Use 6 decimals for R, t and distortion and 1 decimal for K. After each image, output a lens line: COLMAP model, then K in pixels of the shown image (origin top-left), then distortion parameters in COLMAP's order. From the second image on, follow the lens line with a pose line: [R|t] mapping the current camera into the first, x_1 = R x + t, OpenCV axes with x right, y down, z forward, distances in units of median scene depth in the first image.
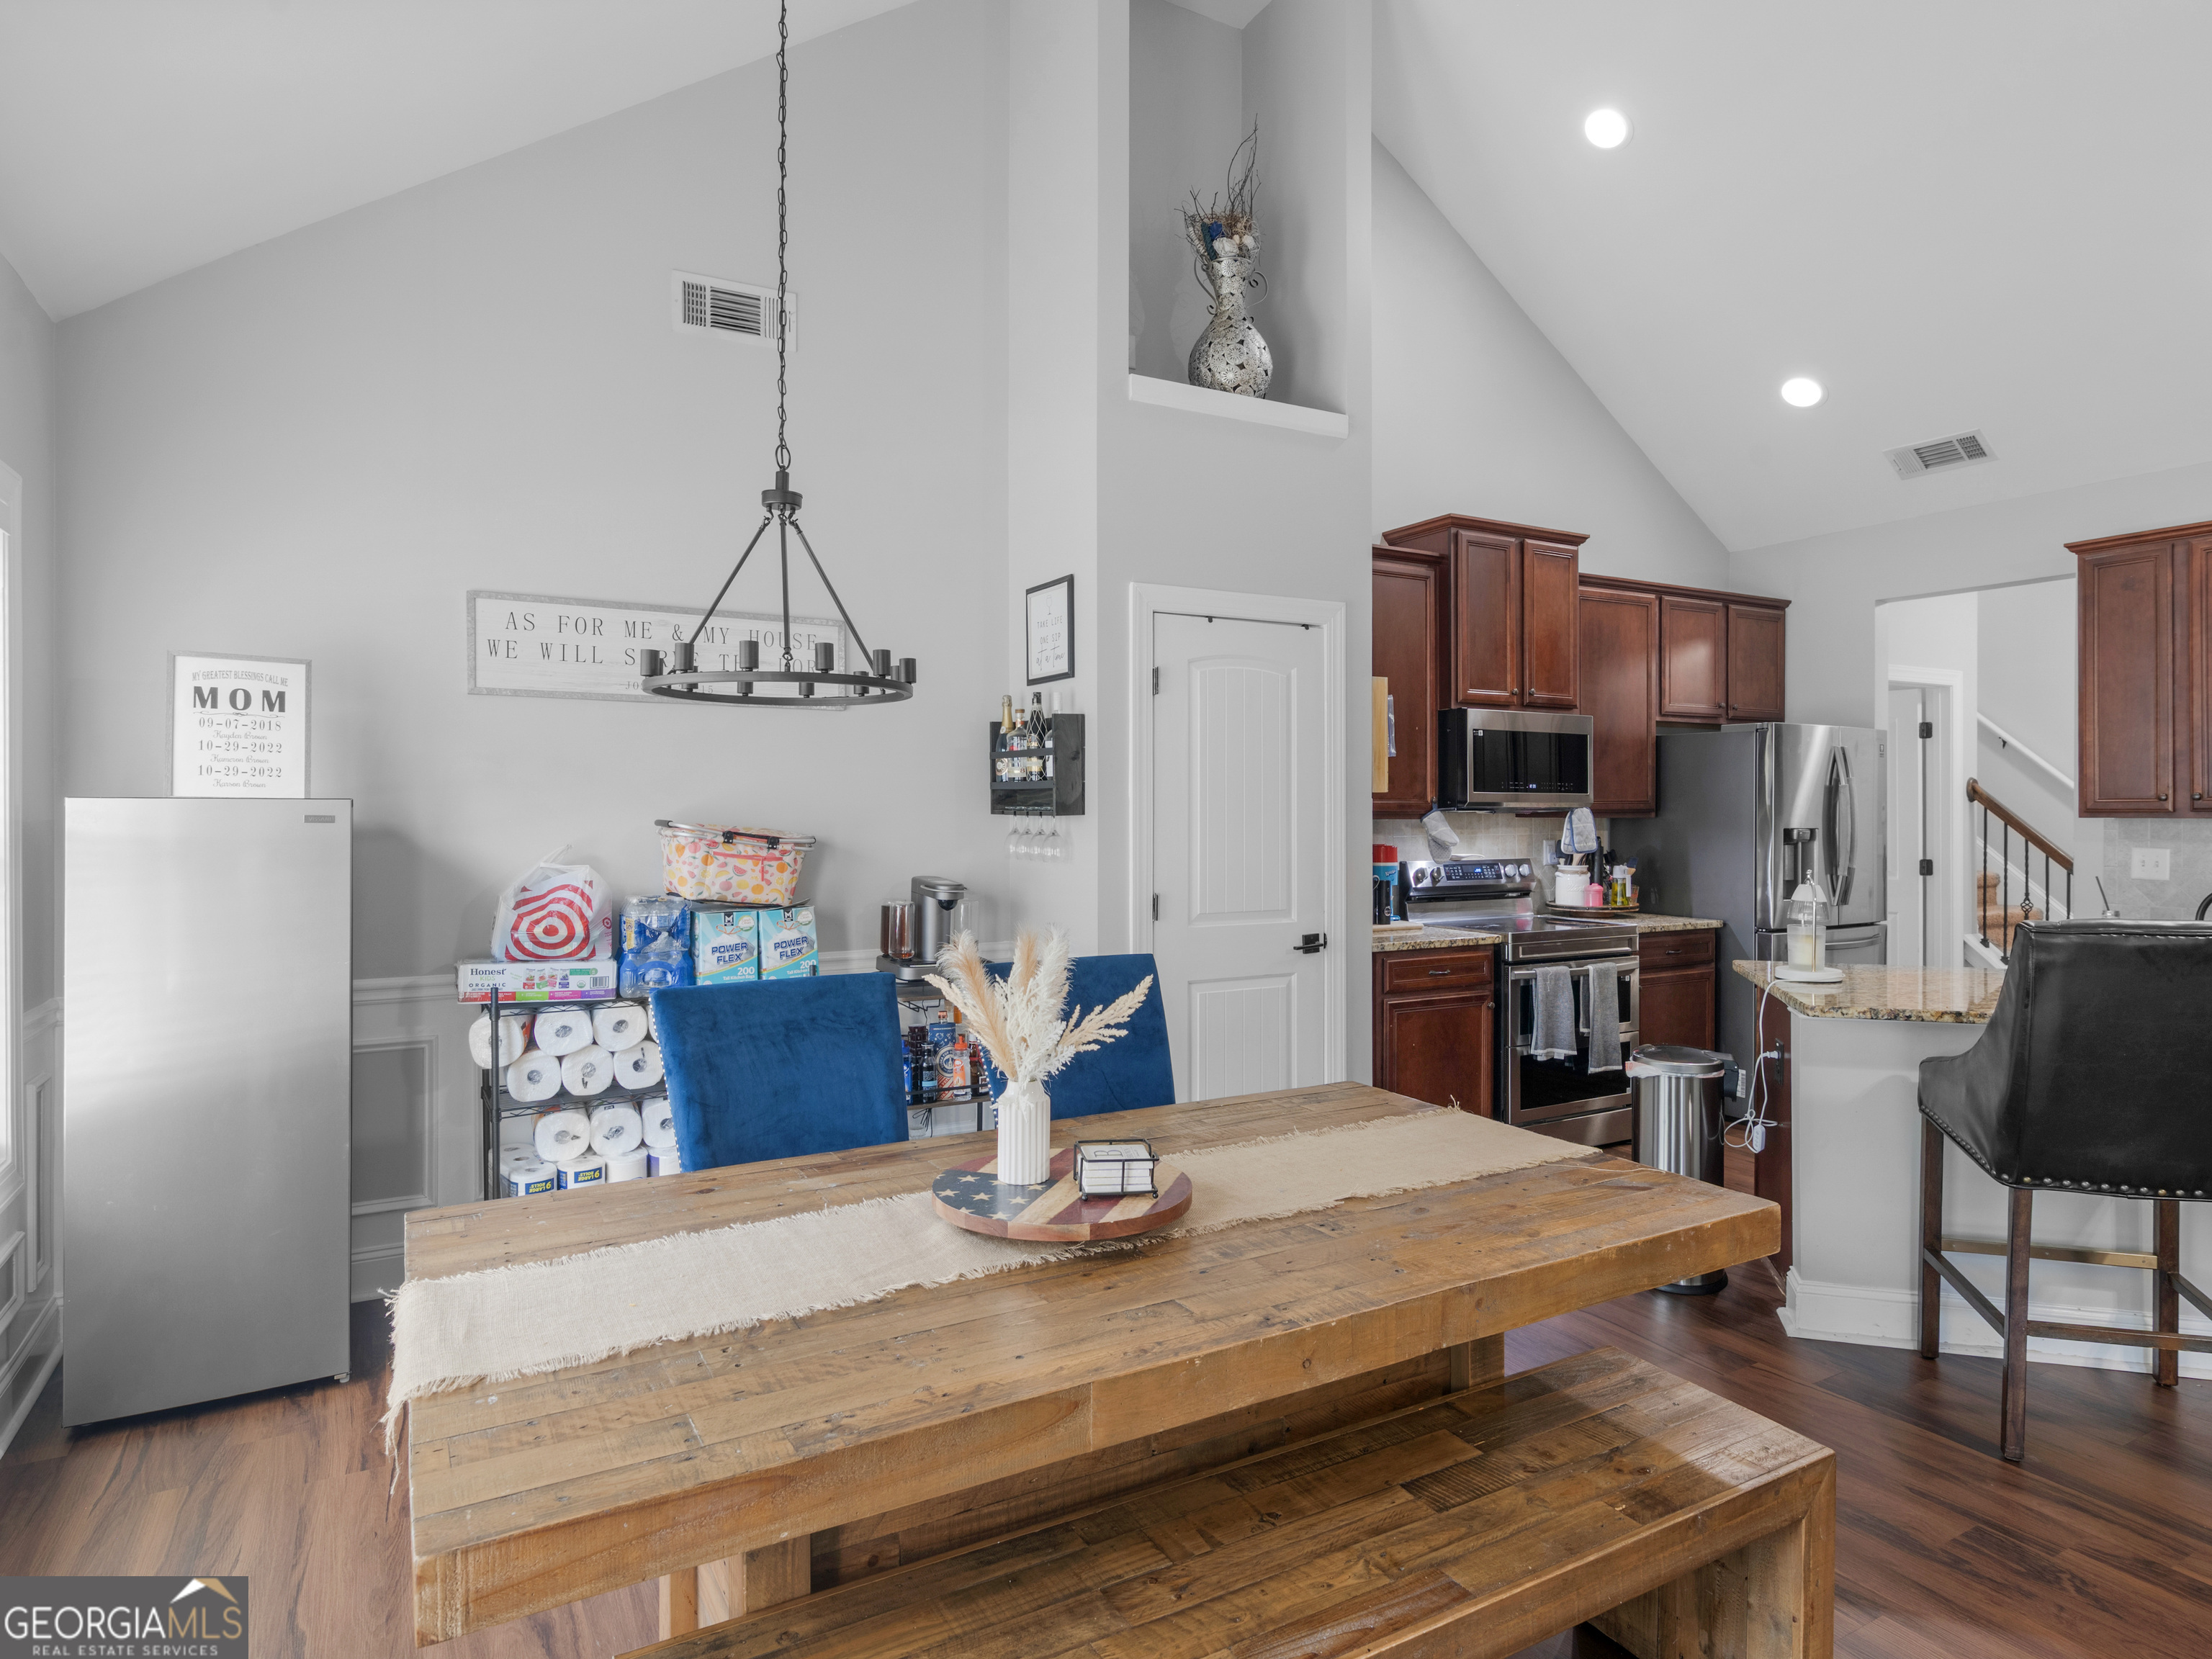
lens RADIAL K [[1275.6, 0, 1108.6], [0, 1275.6, 811.7], [0, 0, 1]] dist [-0.002471, -0.000017]
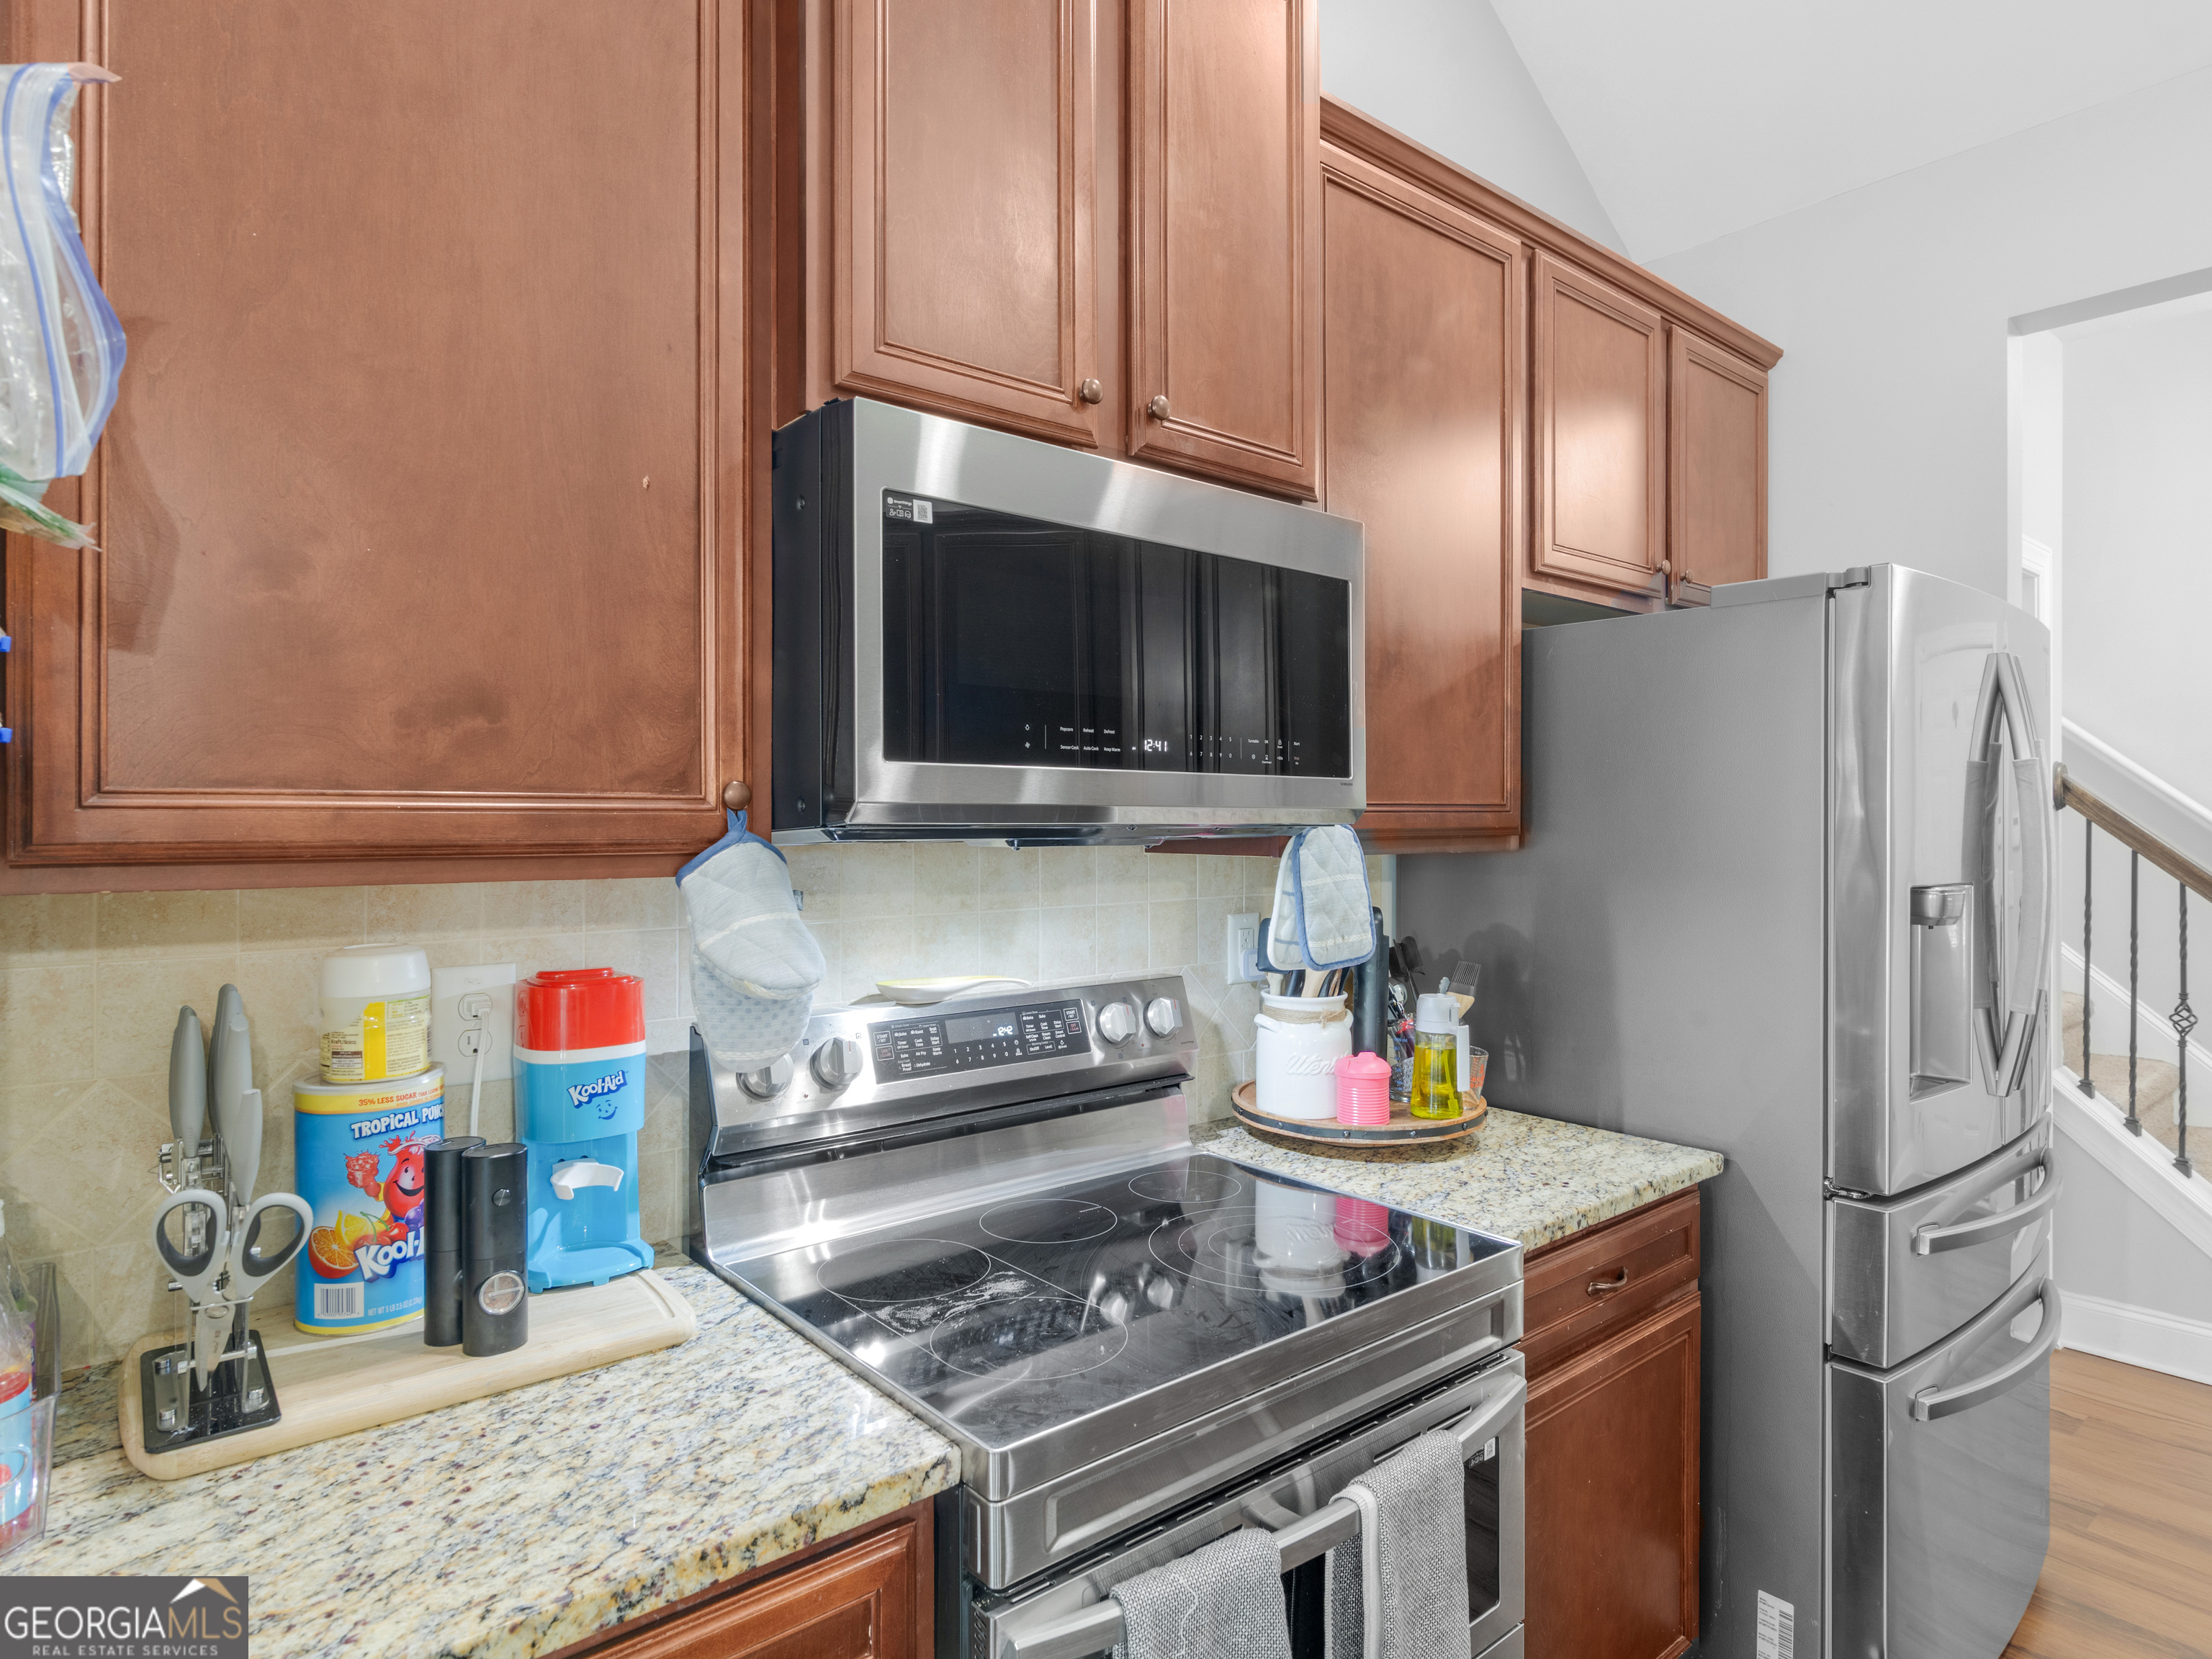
lens RADIAL K [[1262.3, 0, 1106.0], [0, 1262.3, 829.5], [0, 0, 1]] dist [0.002742, 0.000221]
pose [[0.984168, -0.002183, 0.177224, 0.290118], [0.001334, 0.999987, 0.004912, -0.004008], [-0.177233, -0.004597, 0.984158, 0.779592]]
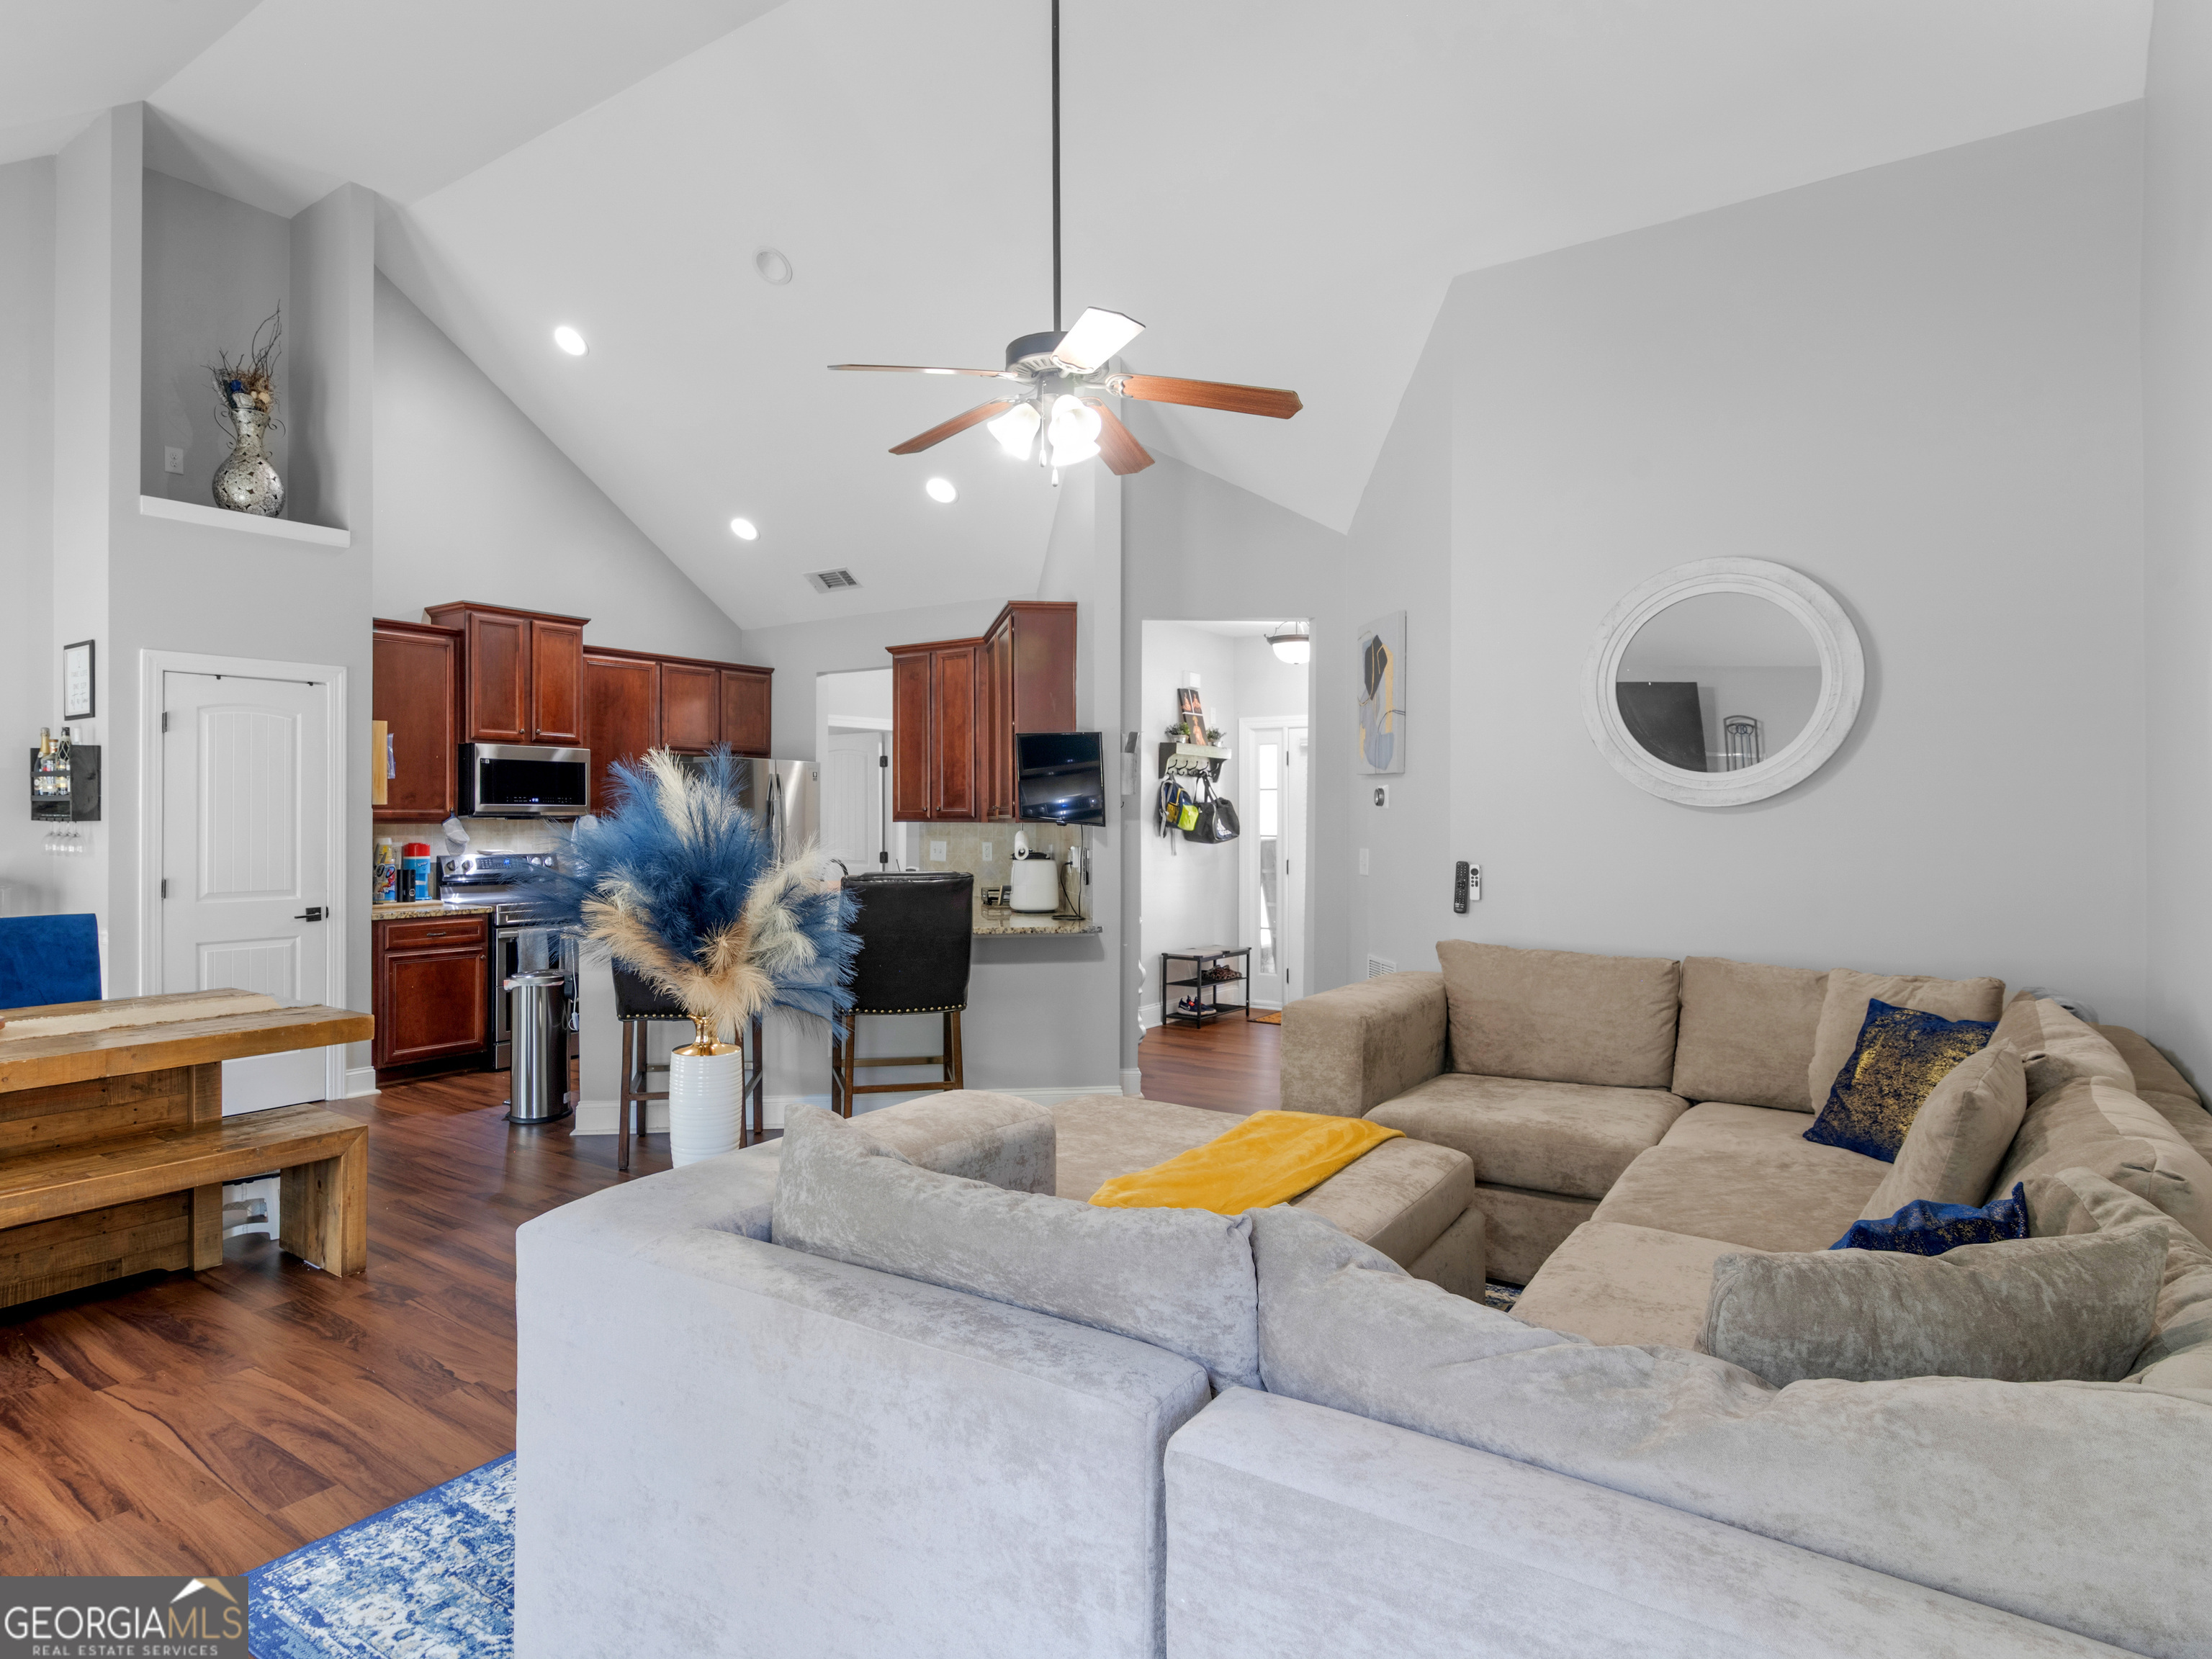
lens RADIAL K [[1272.1, 0, 995.7], [0, 1272.1, 812.9], [0, 0, 1]] dist [-0.000419, -0.000513]
pose [[0.916943, 0.001387, 0.399016, 0.252815], [0.000351, 0.999991, -0.004283, 0.000177], [-0.399018, 0.004067, 0.916934, -0.487927]]
